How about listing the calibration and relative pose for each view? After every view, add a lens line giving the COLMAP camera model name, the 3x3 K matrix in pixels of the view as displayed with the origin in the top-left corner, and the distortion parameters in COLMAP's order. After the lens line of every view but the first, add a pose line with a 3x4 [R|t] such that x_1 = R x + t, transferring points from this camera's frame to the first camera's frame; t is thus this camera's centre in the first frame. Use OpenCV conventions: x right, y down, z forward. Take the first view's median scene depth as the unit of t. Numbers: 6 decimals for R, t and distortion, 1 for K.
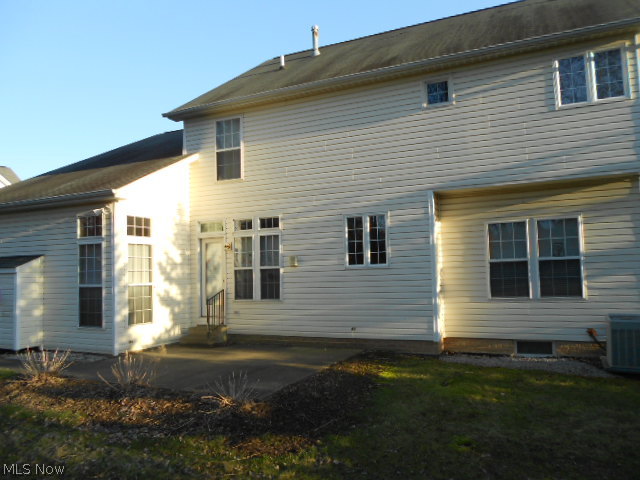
lens RADIAL K [[484.5, 0, 320.0], [0, 484.5, 240.0], [0, 0, 1]] dist [-0.021654, -0.001230]
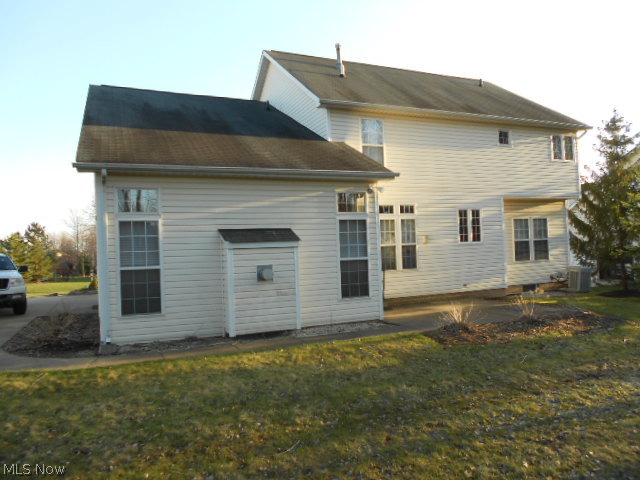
lens RADIAL K [[484.5, 0, 320.0], [0, 484.5, 240.0], [0, 0, 1]] dist [-0.021654, -0.001230]
pose [[0.665230, 0.016687, 0.746452, -1.319041], [-0.024337, 0.999704, -0.000660, 0.056242], [-0.746242, -0.017727, 0.665439, 0.346074]]
